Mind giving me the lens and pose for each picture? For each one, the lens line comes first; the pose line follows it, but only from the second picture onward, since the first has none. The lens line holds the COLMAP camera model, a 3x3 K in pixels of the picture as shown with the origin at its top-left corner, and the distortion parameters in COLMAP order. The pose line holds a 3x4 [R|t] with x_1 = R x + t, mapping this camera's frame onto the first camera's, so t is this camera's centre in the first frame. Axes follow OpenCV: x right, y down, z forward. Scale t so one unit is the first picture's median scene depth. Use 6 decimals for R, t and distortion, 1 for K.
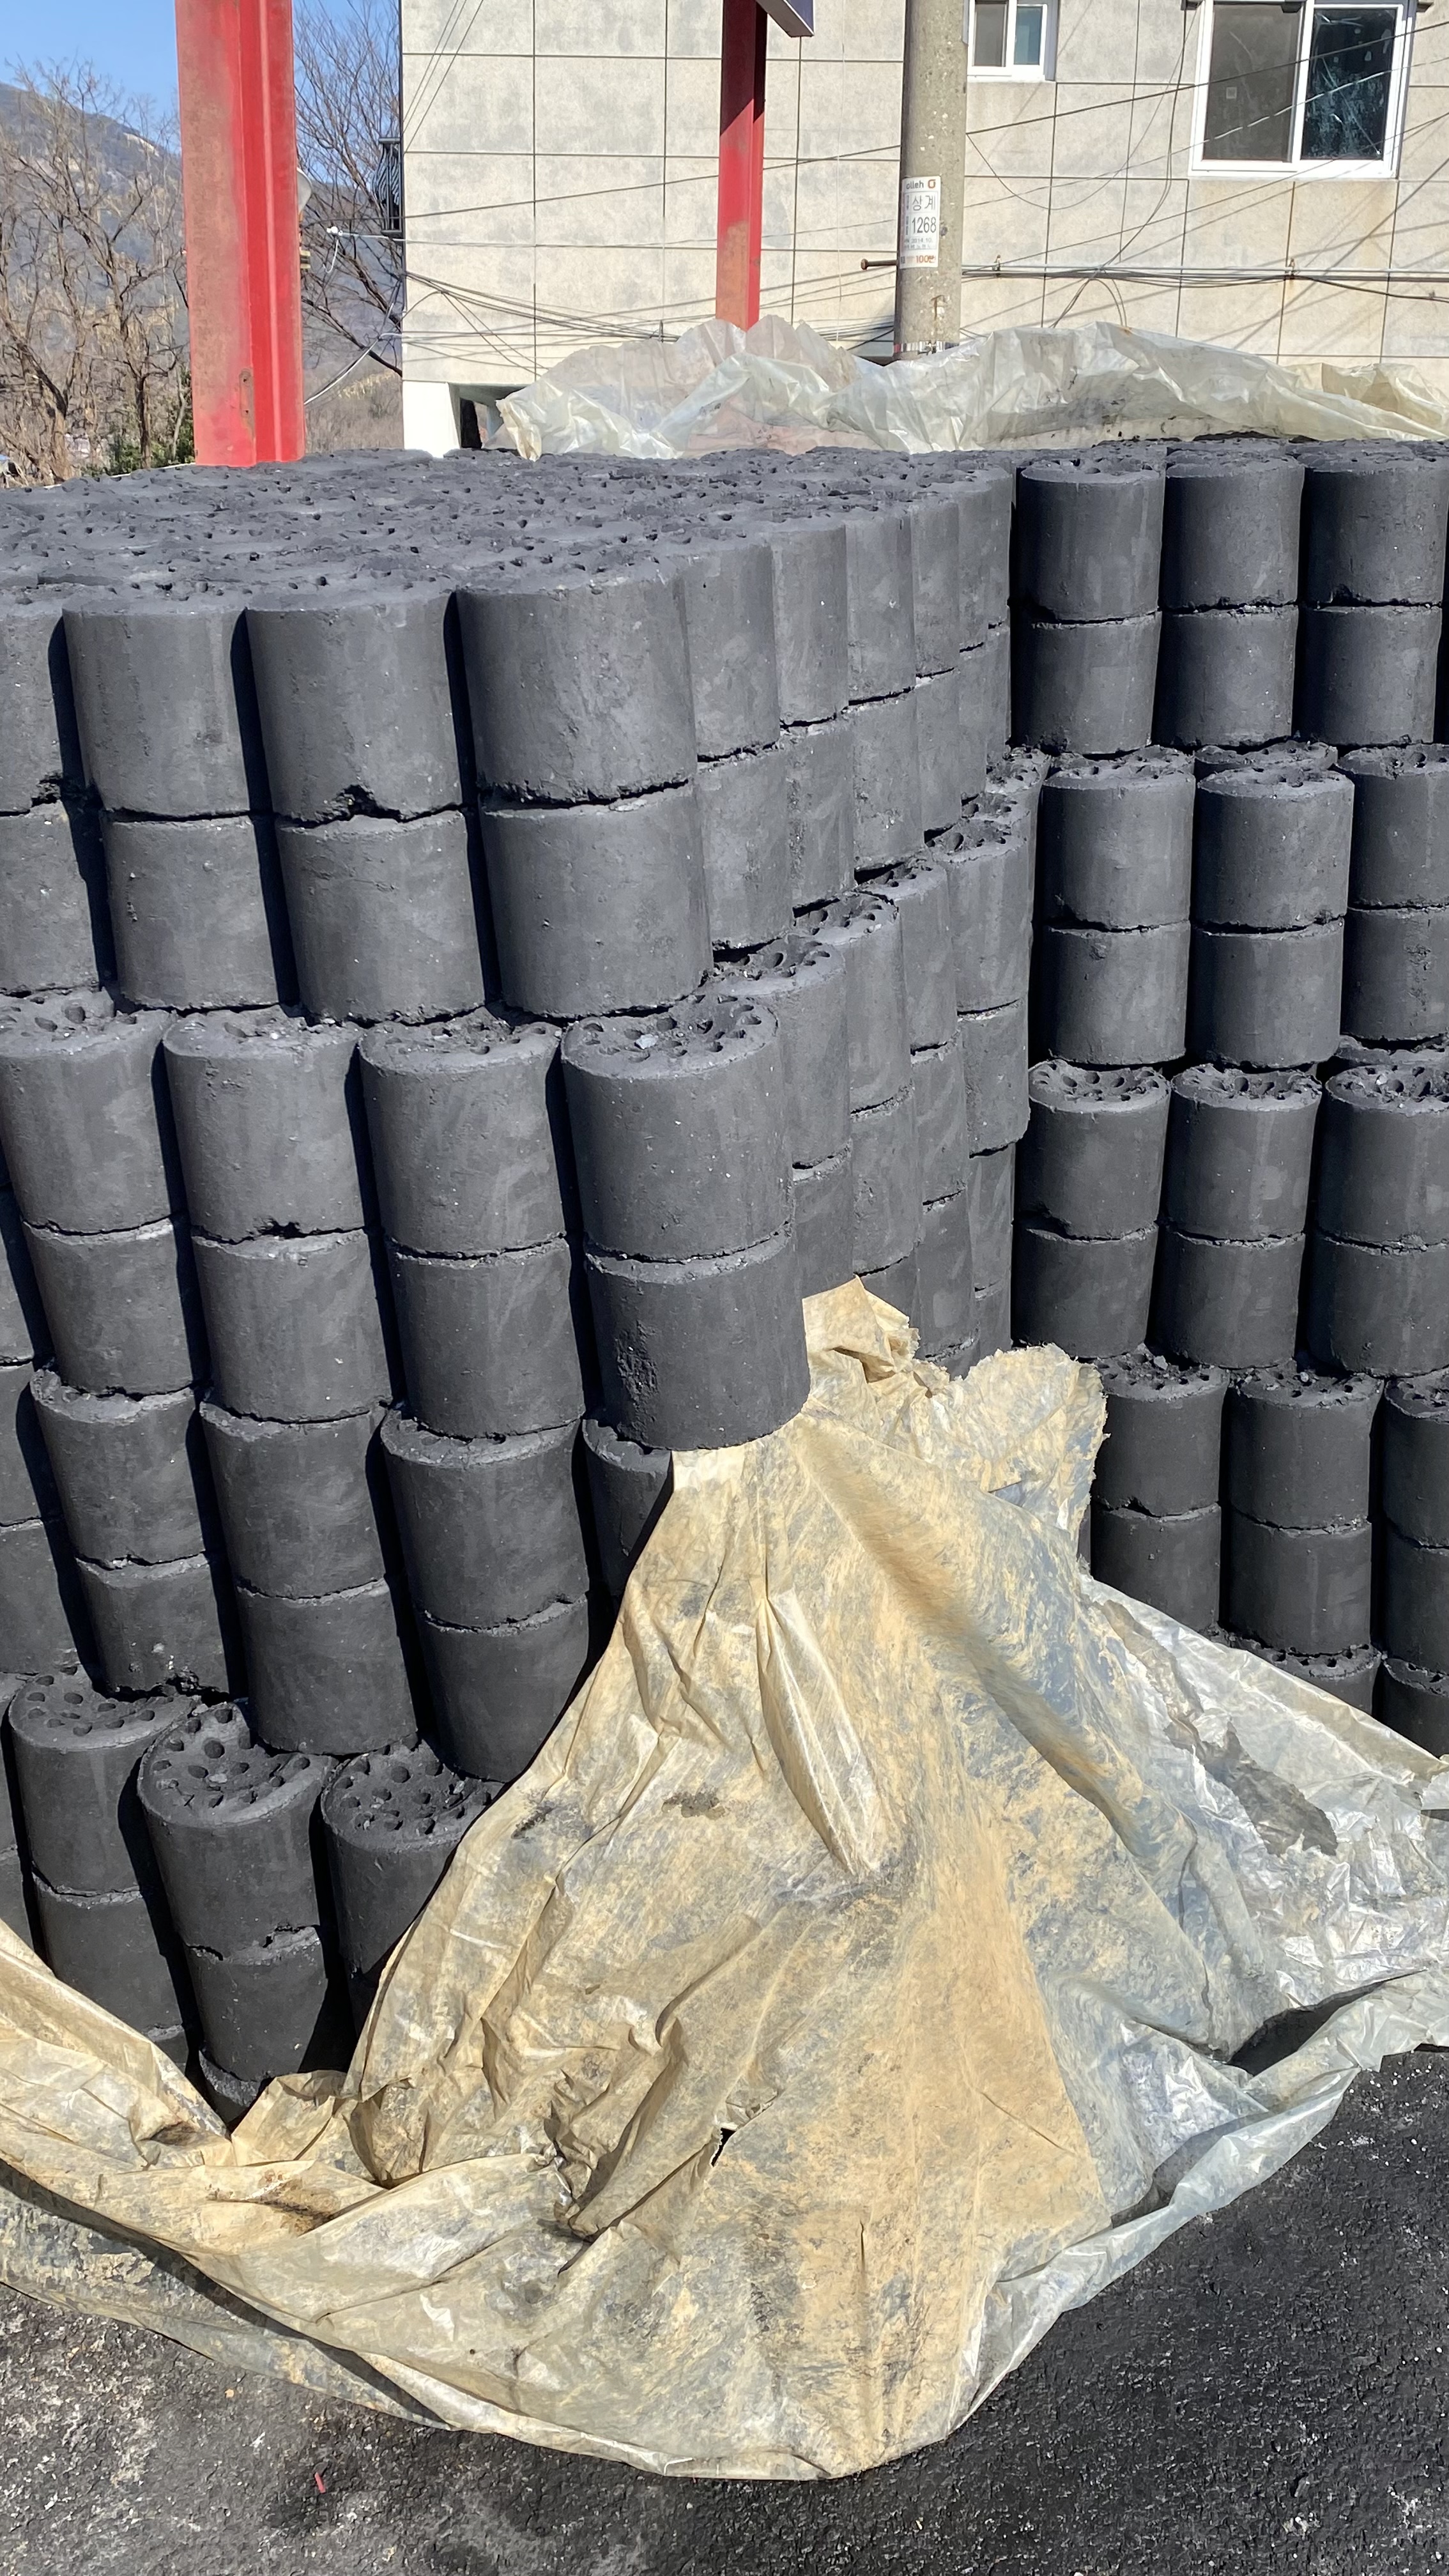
lens RADIAL K [[2381.4, 0, 724.5], [0, 2381.4, 1288.0], [0, 0, 1]] dist [-0.042460, -0.002418]
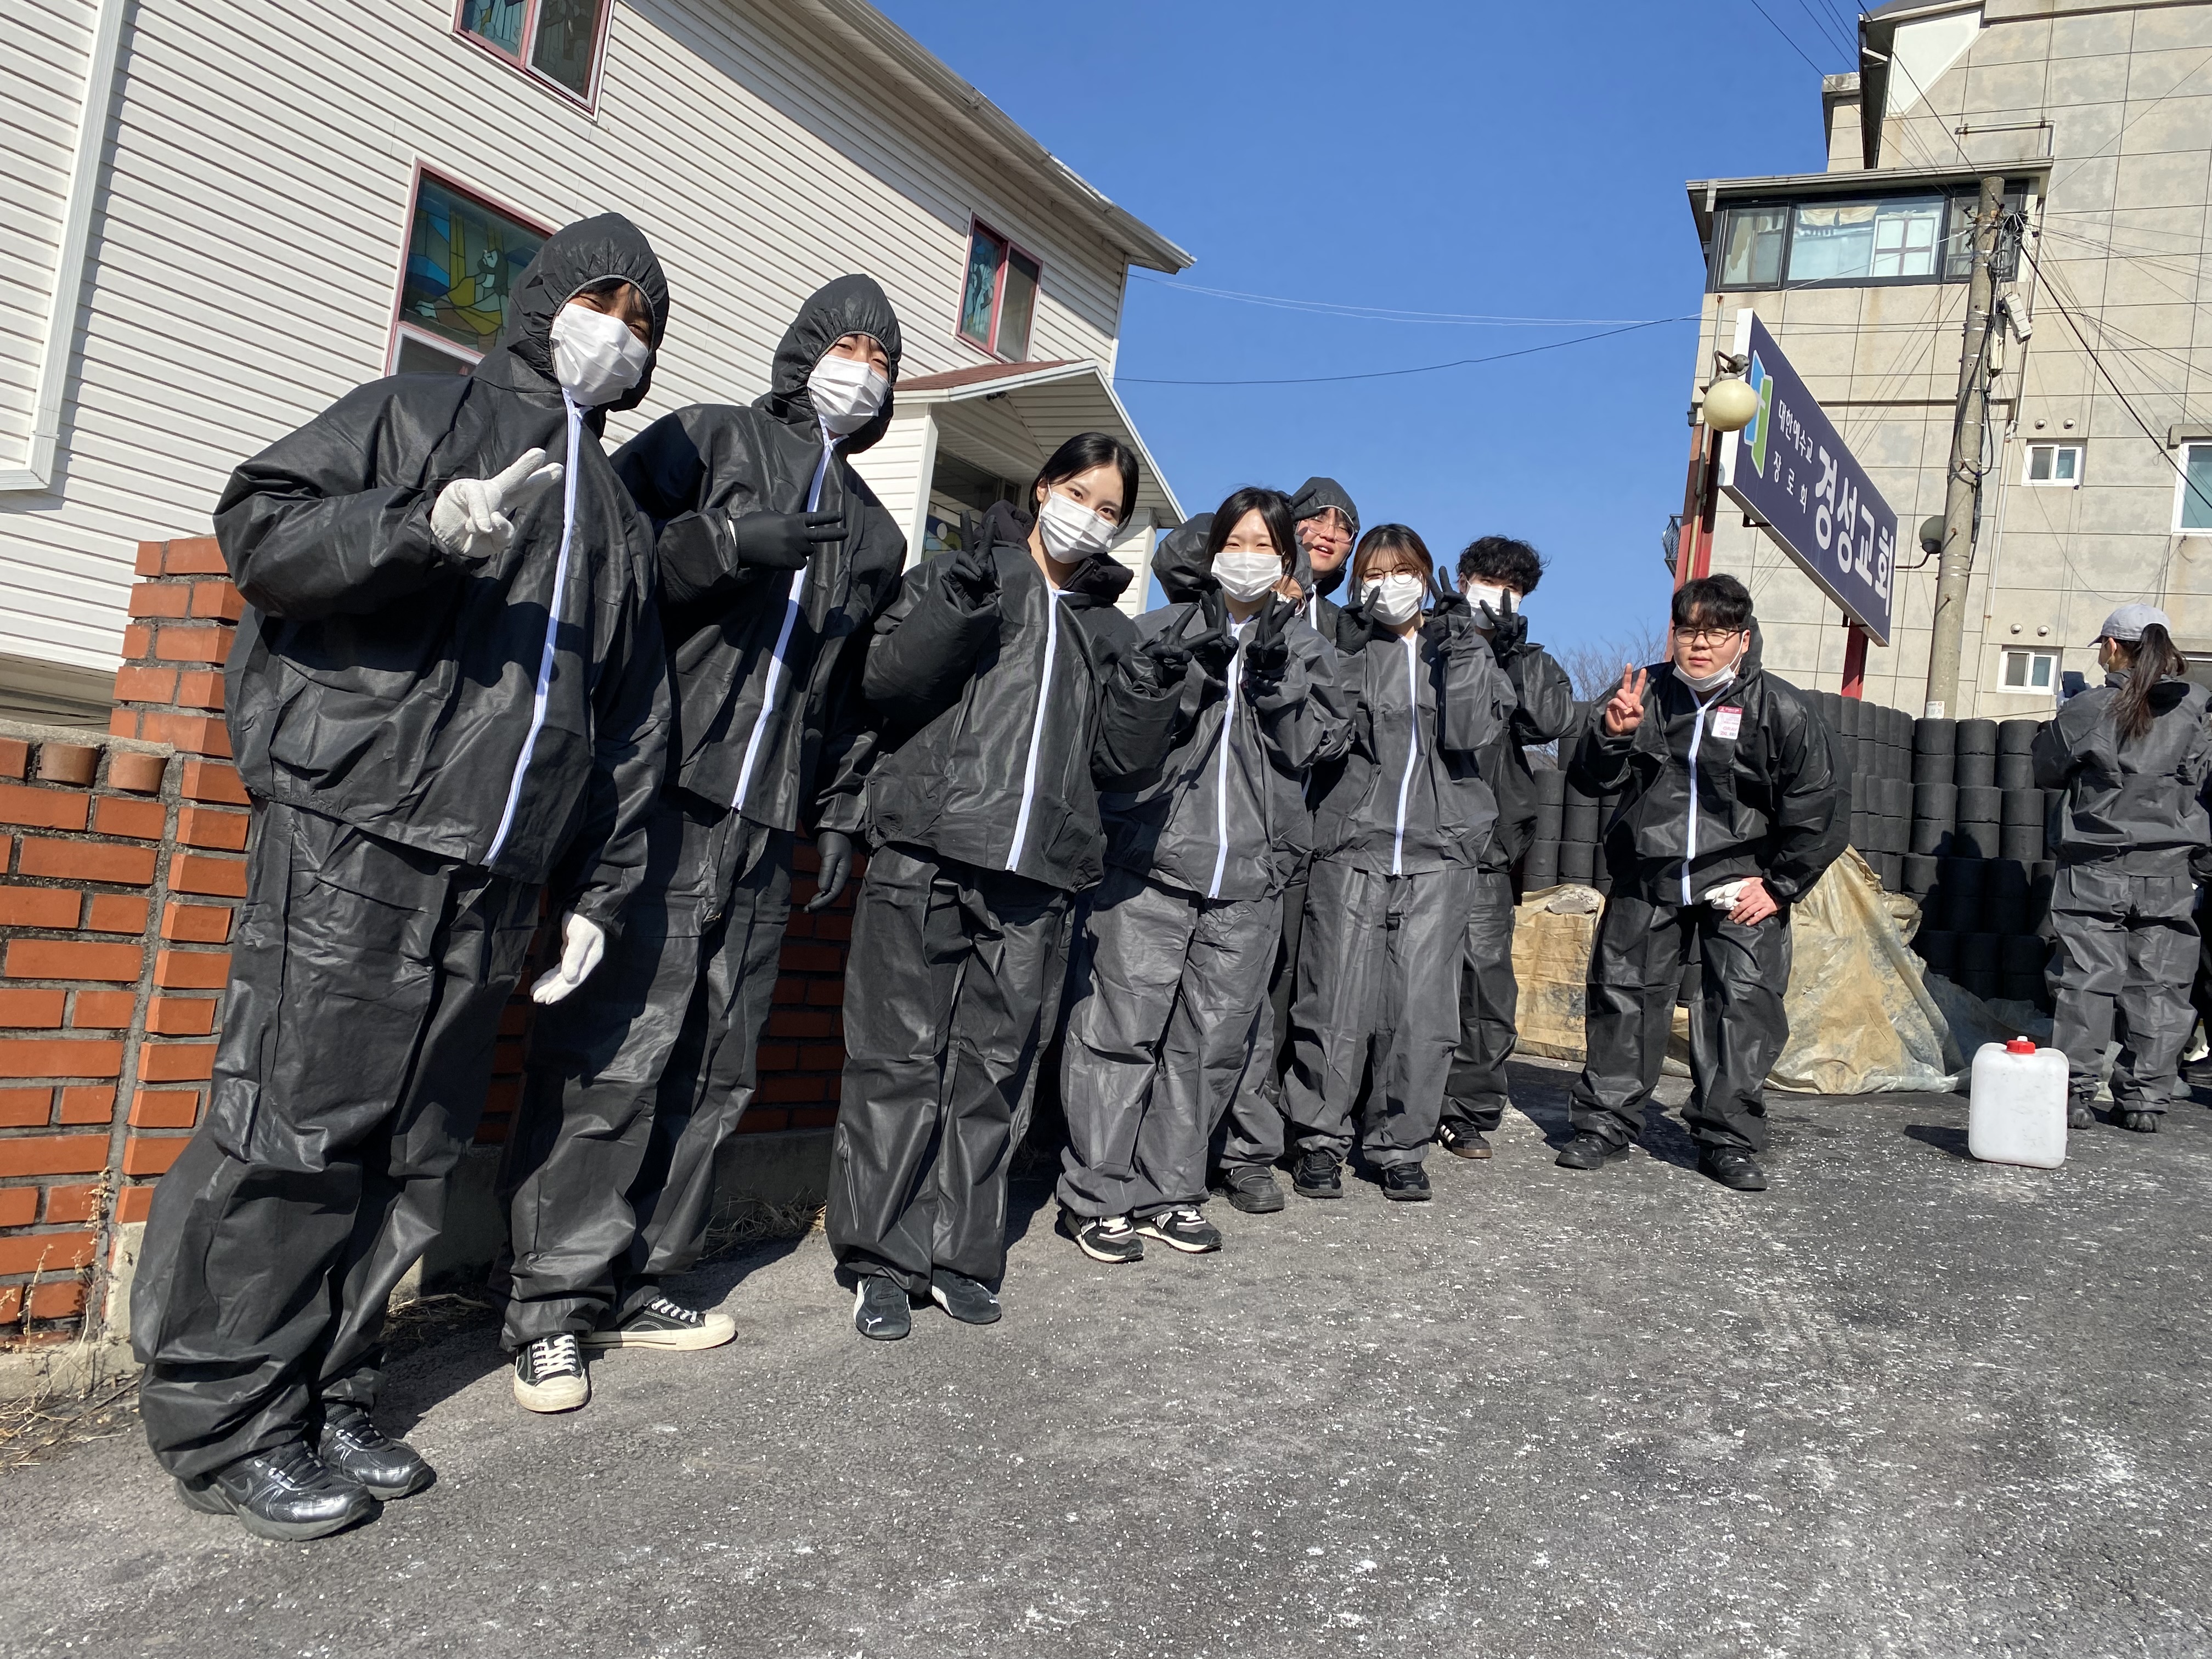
lens RADIAL K [[1854.1, 0, 1106.0], [0, 1854.1, 829.5], [0, 0, 1]] dist [0.006720, -0.002740]
pose [[0.925294, 0.064438, -0.373736, 0.040638], [-0.208553, 0.909535, -0.359516, 0.975464], [0.316759, 0.410602, 0.855026, -1.594219]]
